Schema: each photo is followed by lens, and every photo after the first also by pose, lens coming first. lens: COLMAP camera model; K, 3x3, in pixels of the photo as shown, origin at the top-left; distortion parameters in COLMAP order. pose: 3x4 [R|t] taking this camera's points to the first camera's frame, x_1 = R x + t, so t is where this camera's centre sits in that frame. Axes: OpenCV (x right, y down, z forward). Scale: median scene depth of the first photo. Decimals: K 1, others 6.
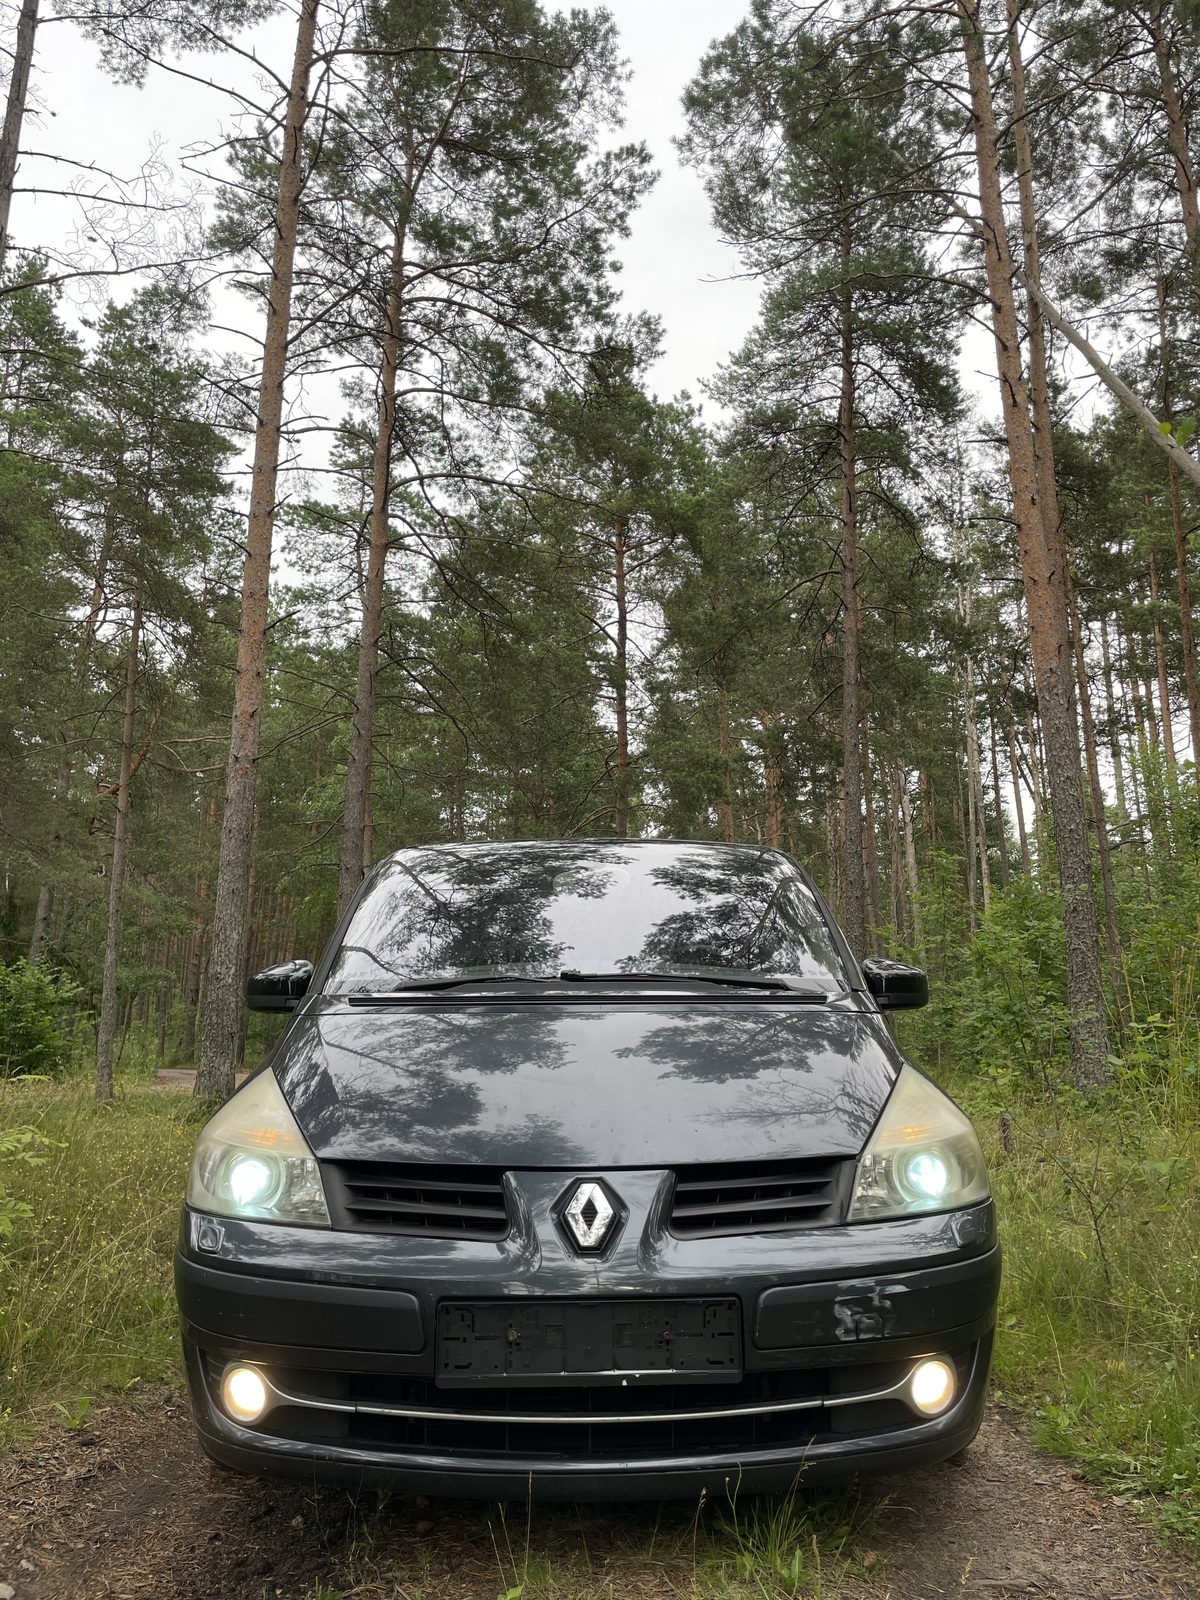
lens RADIAL K [[1226.1, 0, 600.0], [0, 1226.1, 800.0], [0, 0, 1]] dist [0.001557, -0.090982]
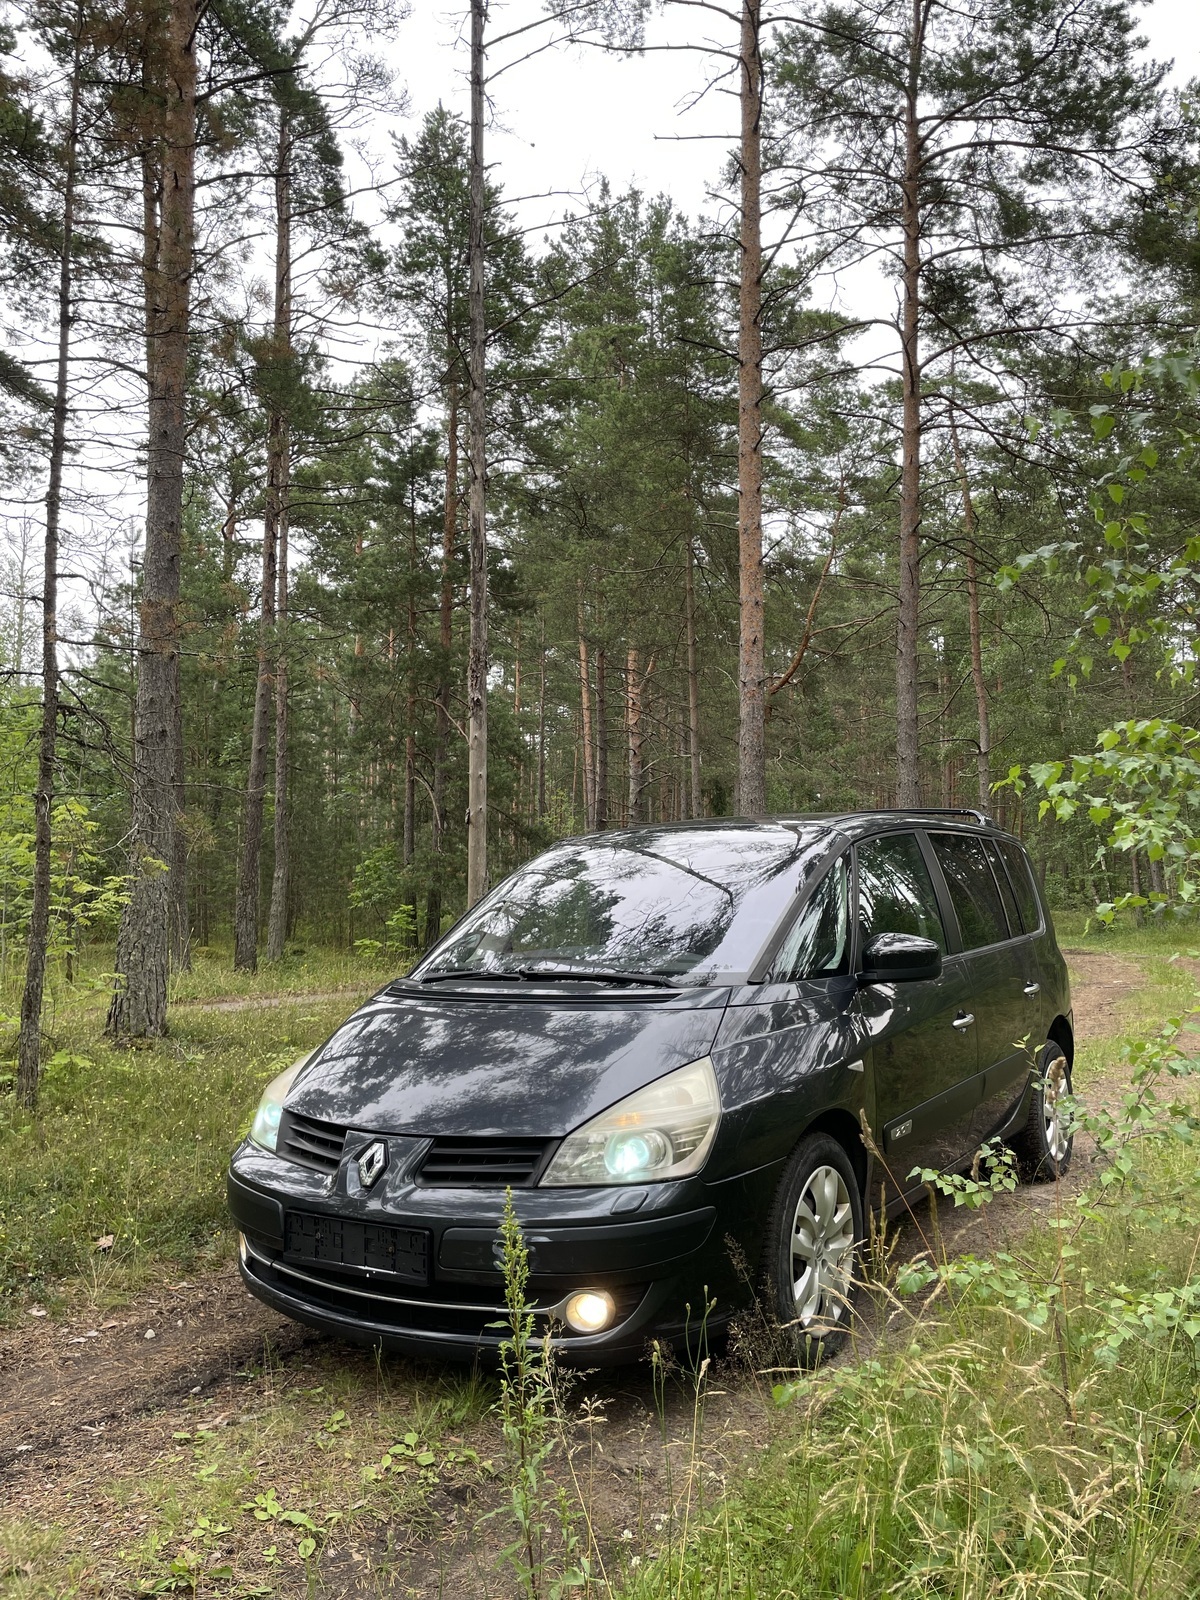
lens RADIAL K [[1206.8, 0, 600.0], [0, 1206.8, 800.0], [0, 0, 1]] dist [-0.037879, 0.001708]
pose [[0.817320, -0.076136, -0.571132, 0.135787], [0.148648, 0.985539, 0.081345, -0.022862], [0.556680, -0.151382, 0.816818, 0.001154]]
